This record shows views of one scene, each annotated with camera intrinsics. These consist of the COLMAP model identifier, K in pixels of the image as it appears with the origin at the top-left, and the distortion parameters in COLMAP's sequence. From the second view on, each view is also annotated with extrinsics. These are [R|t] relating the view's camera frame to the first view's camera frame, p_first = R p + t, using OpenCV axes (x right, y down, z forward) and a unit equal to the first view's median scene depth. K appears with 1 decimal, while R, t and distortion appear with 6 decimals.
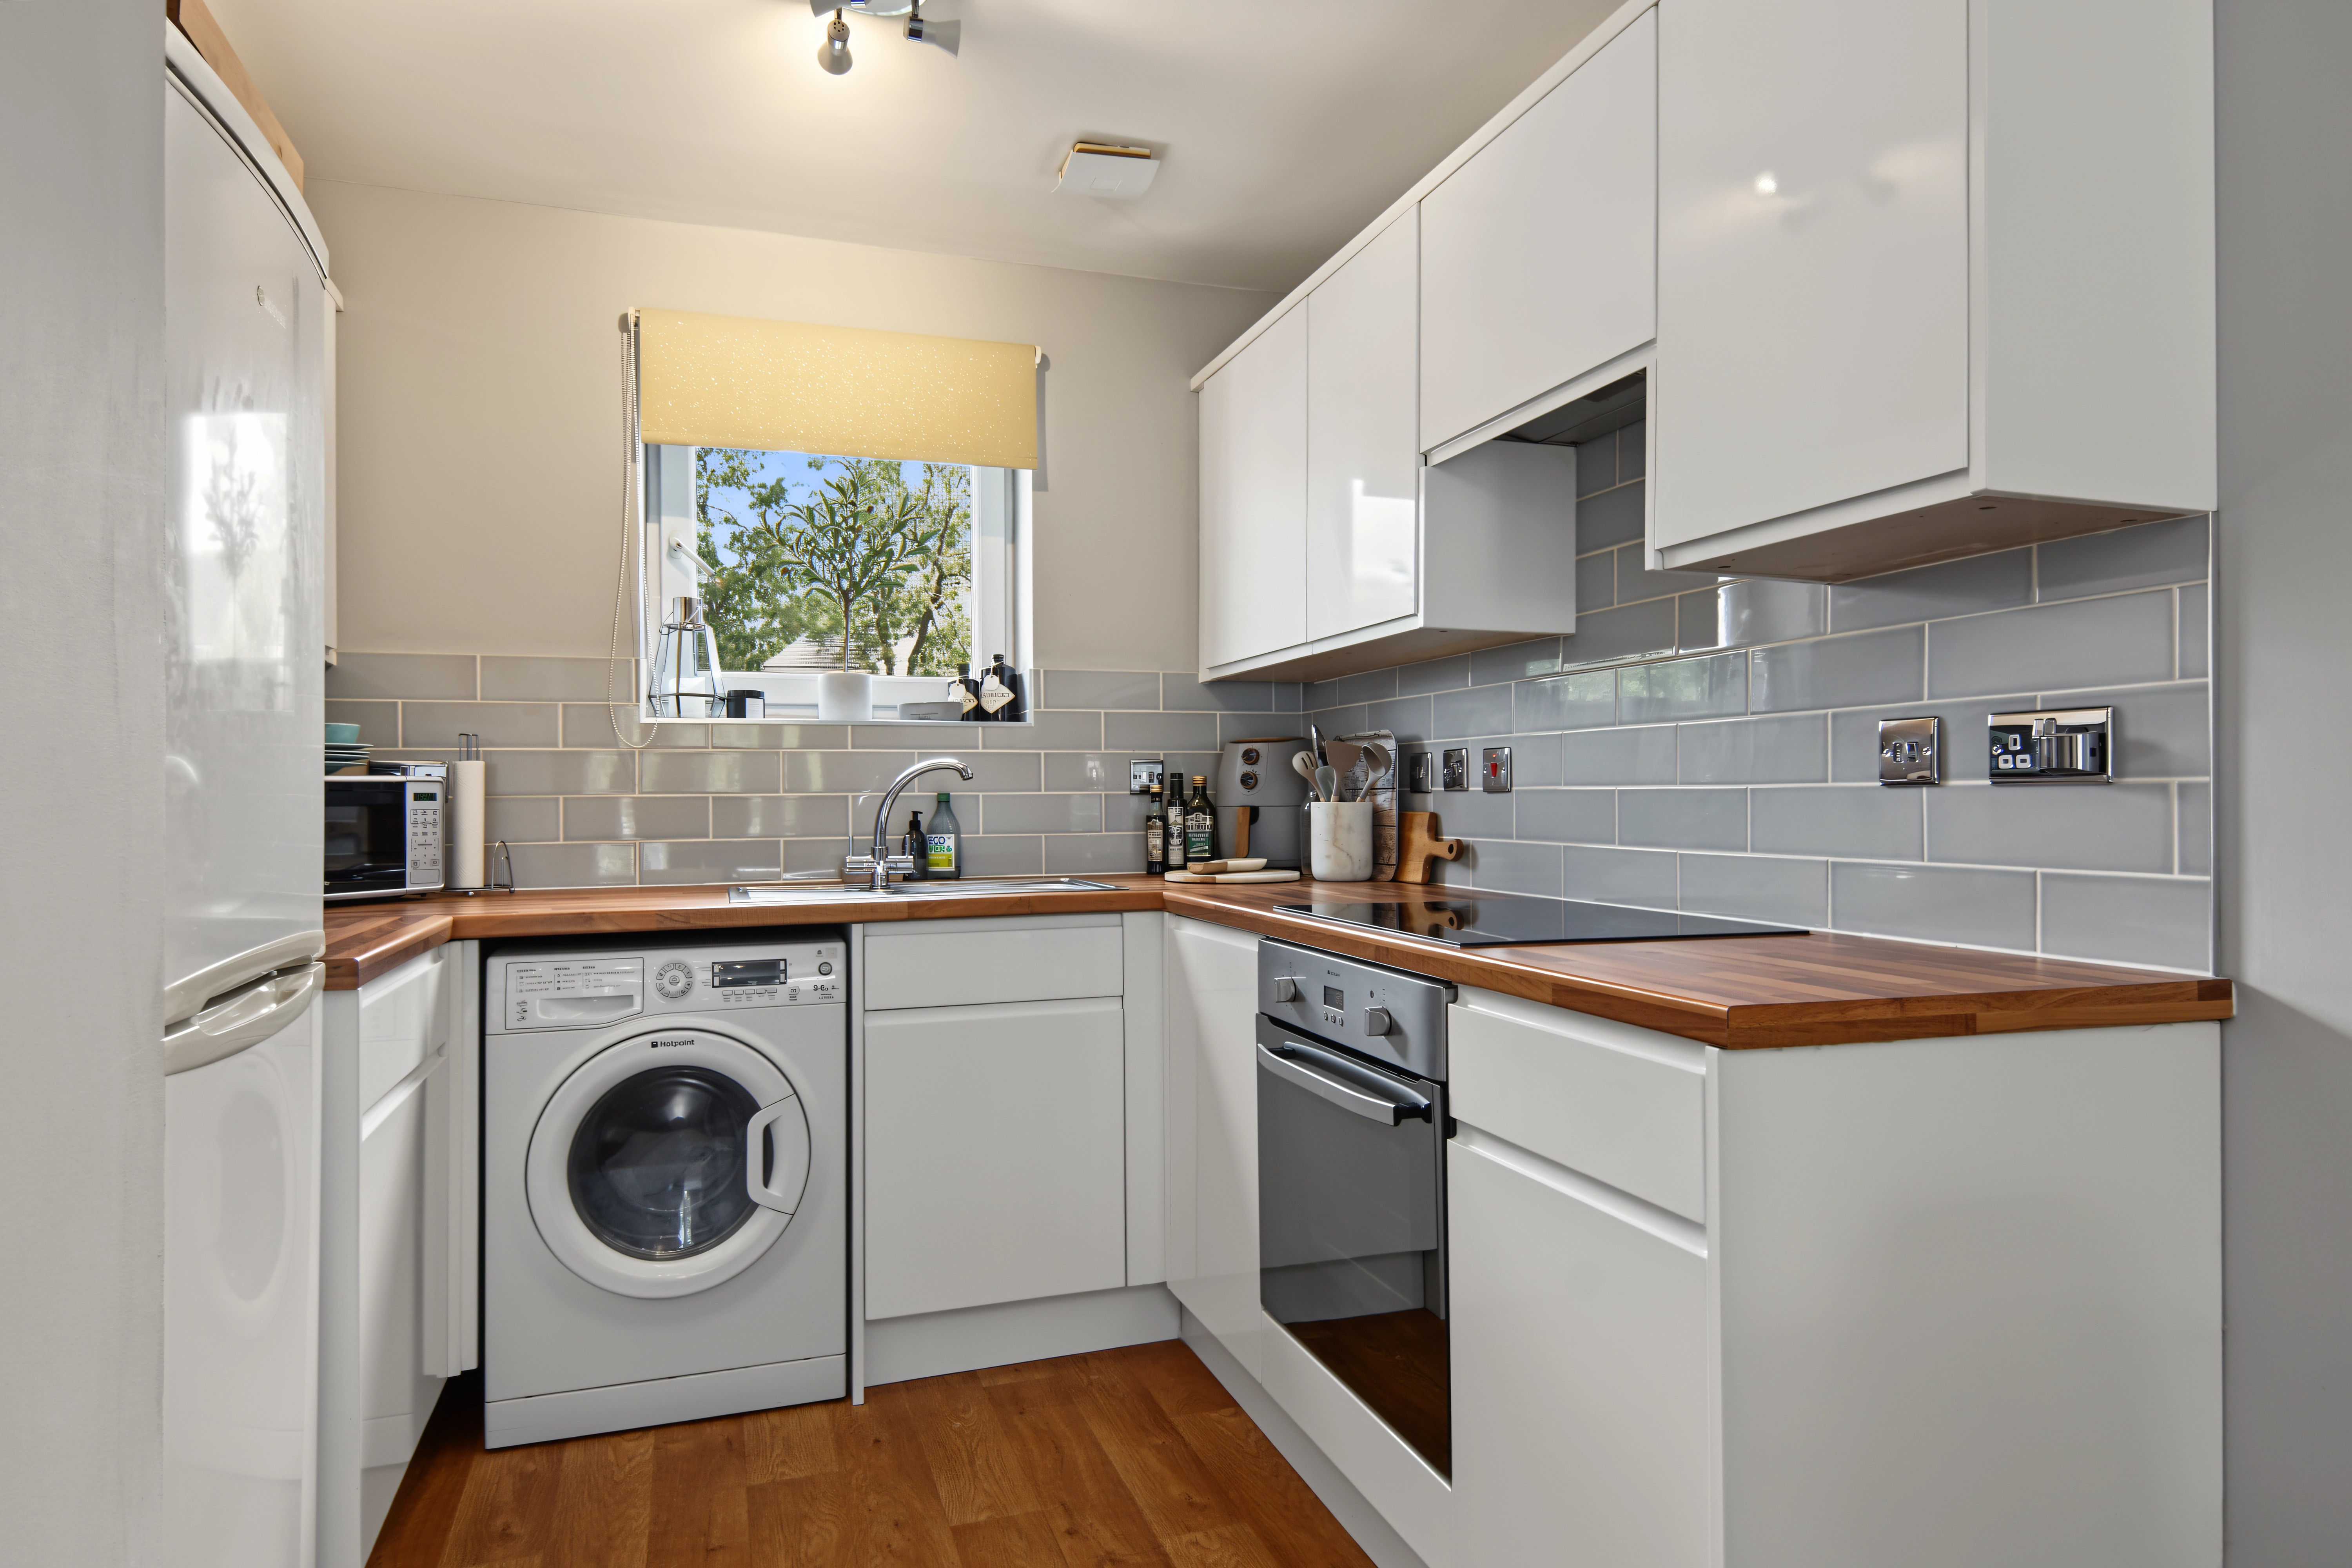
lens RADIAL K [[1358.6, 0, 1160.4], [0, 1358.6, 788.8], [0, 0, 1]] dist [0.000943, -0.000919]
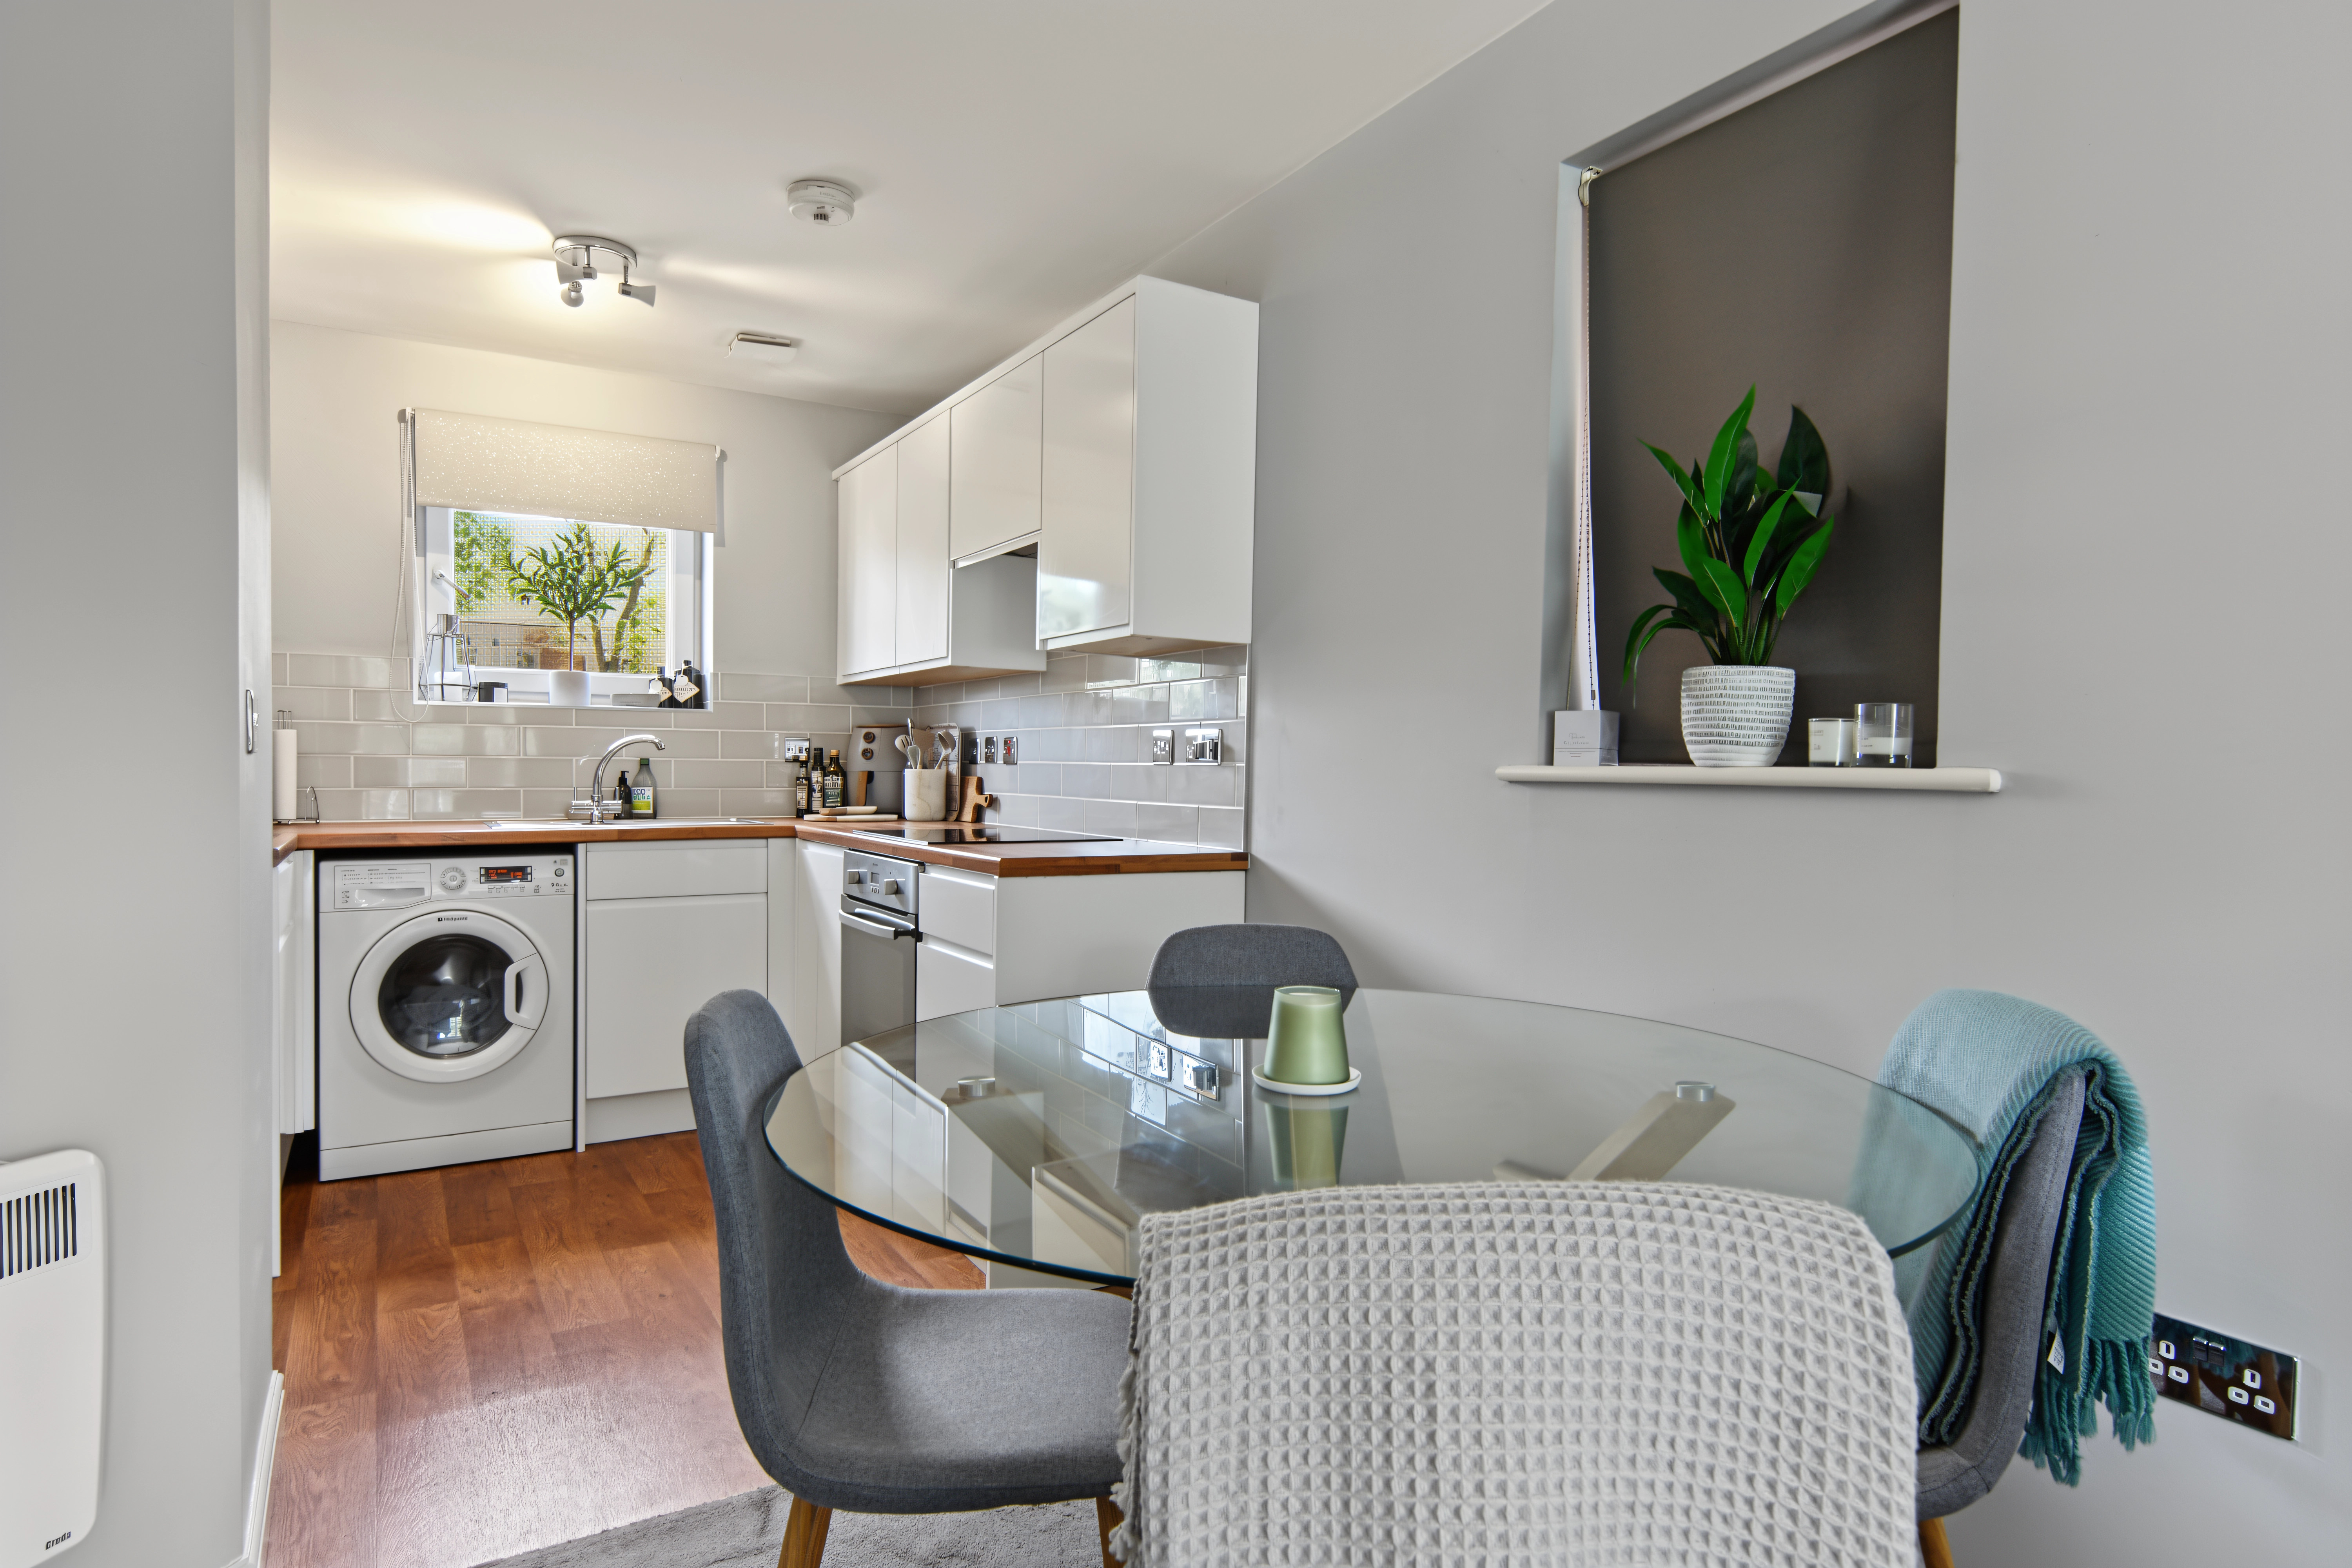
lens RADIAL K [[1356.6, 0, 1214.6], [0, 1356.6, 801.2], [0, 0, 1]] dist [0.000277, -0.001189]
pose [[0.973210, 0.011259, 0.229640, 0.103821], [-0.018275, 0.999428, 0.028447, -0.003764], [-0.229189, -0.031882, 0.972860, -0.566334]]
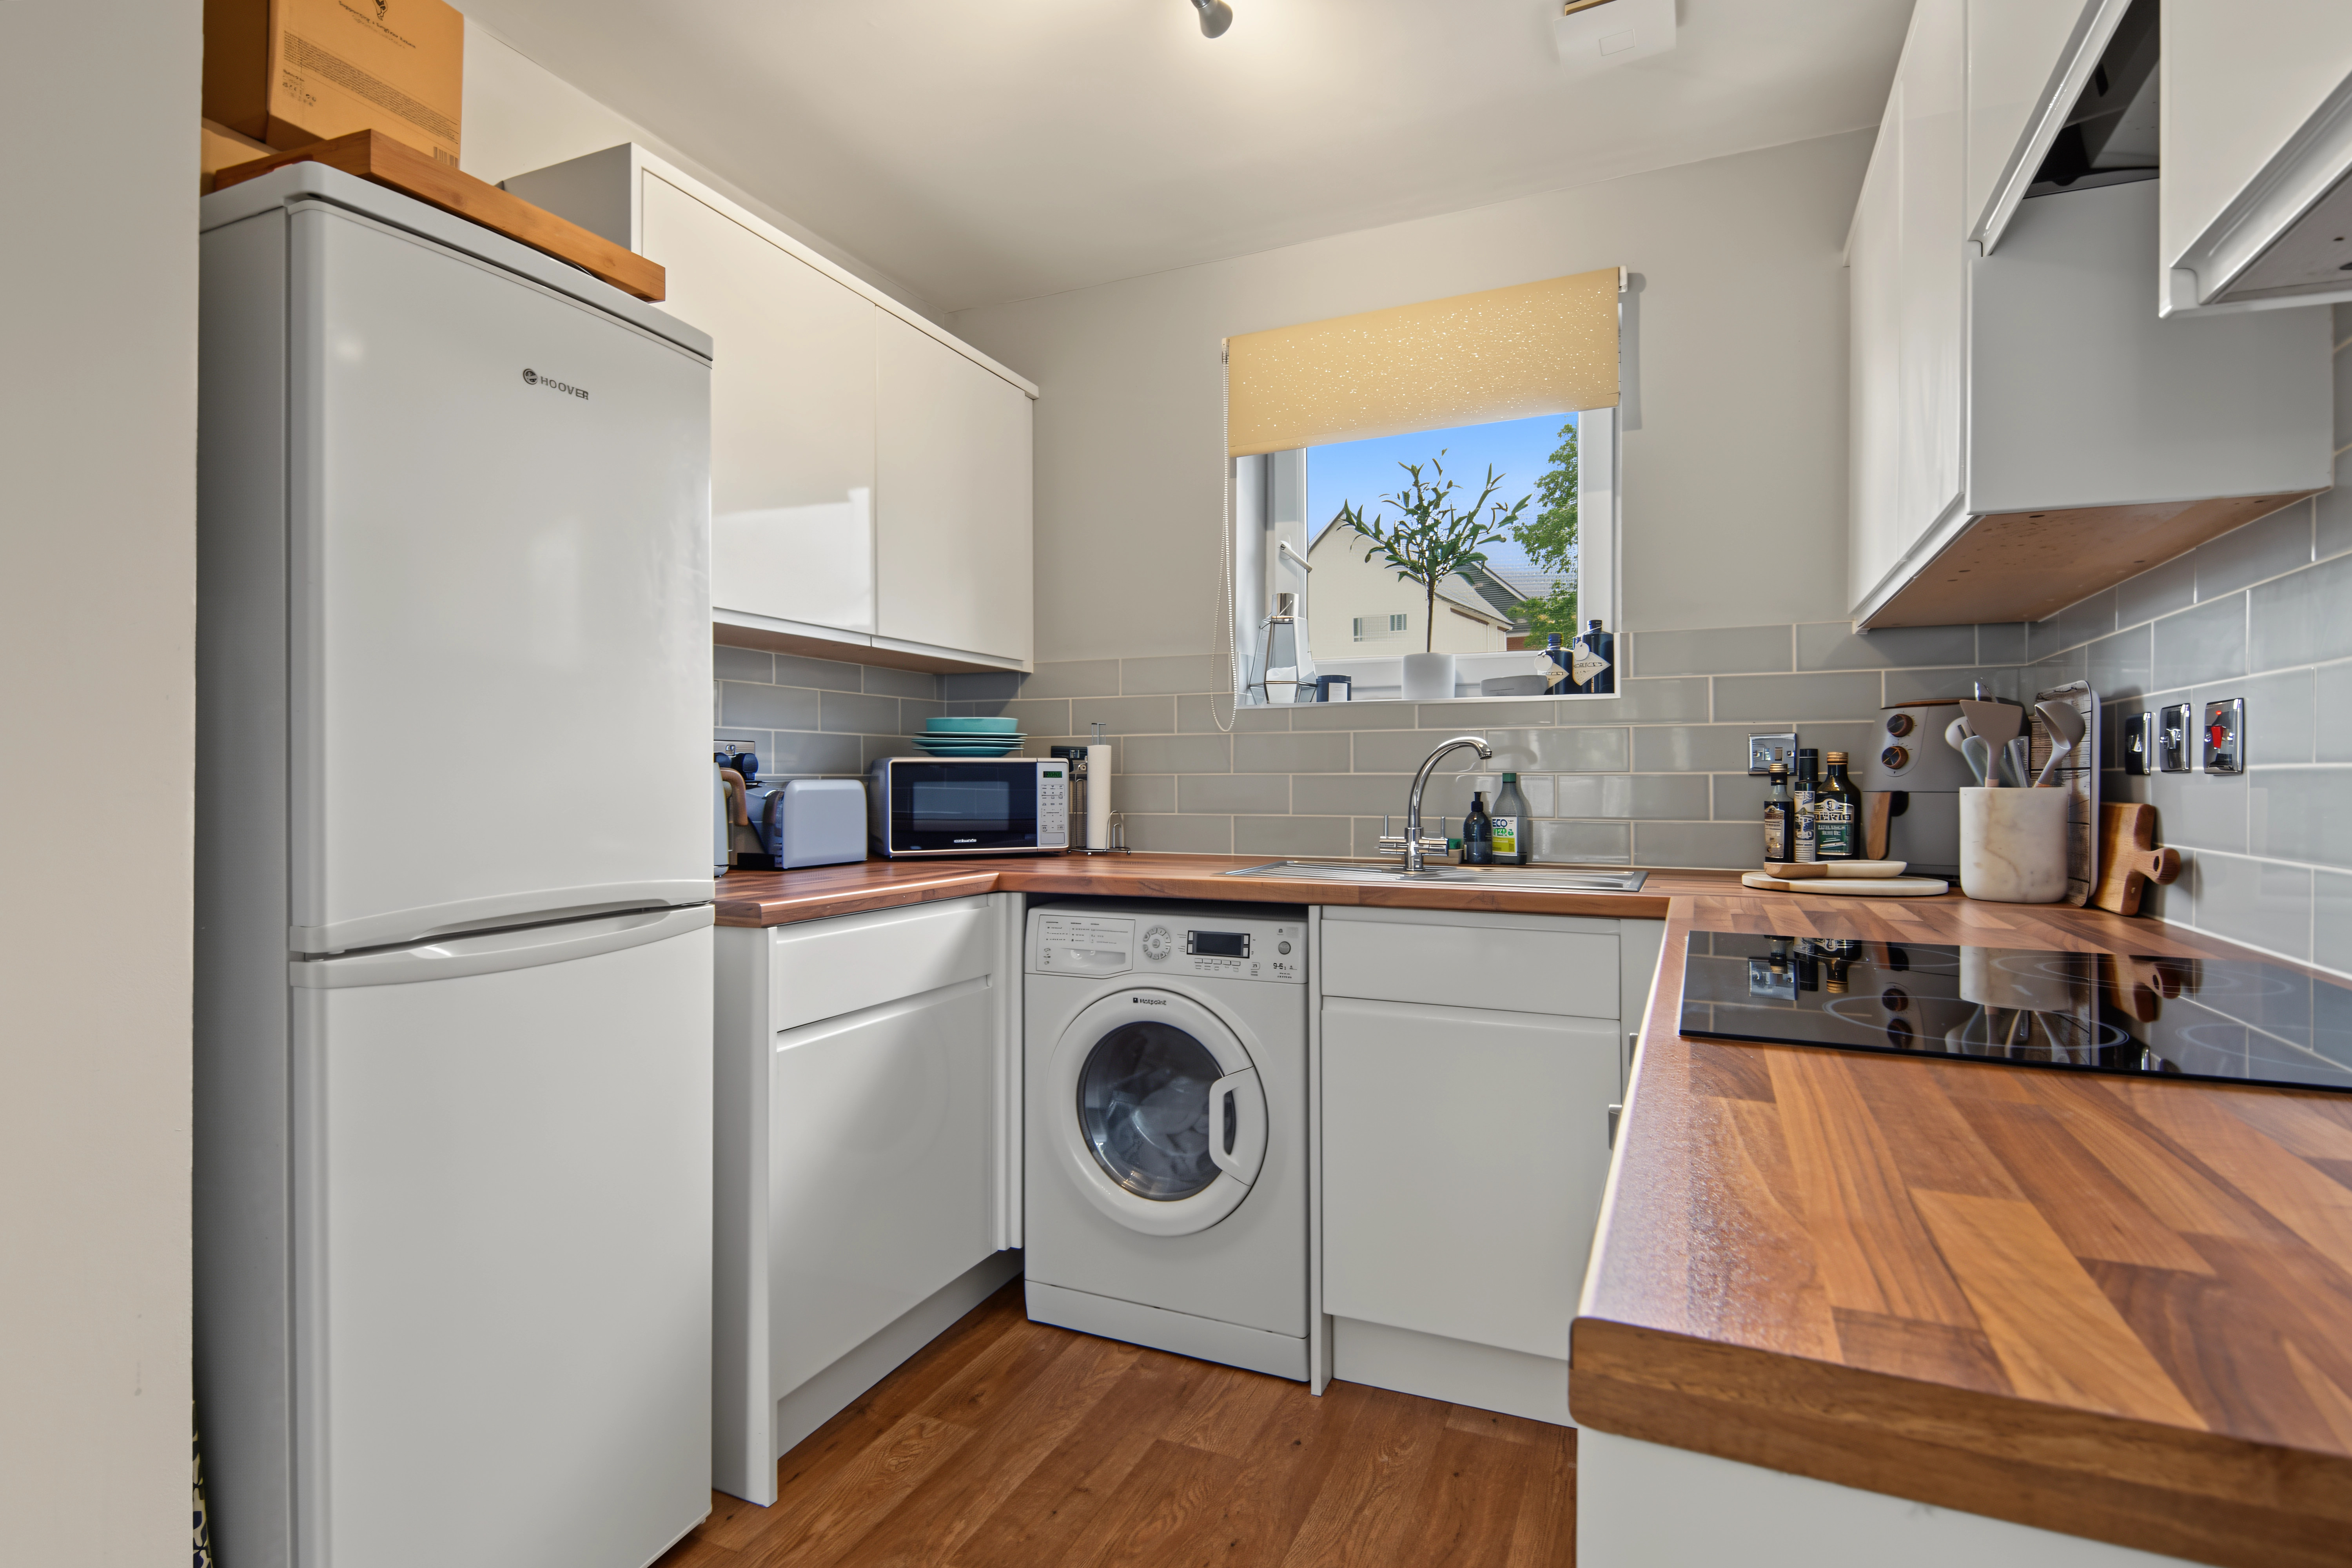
lens RADIAL K [[1153.5, 0, 1176.0], [0, 1153.5, 784.0], [0, 0, 1]] dist [0.022834, -0.012075]
pose [[0.729567, 0.009668, -0.683841, 0.236914], [-0.001474, 0.999920, 0.012564, 0.001226], [0.683907, -0.008158, 0.729523, 0.281269]]
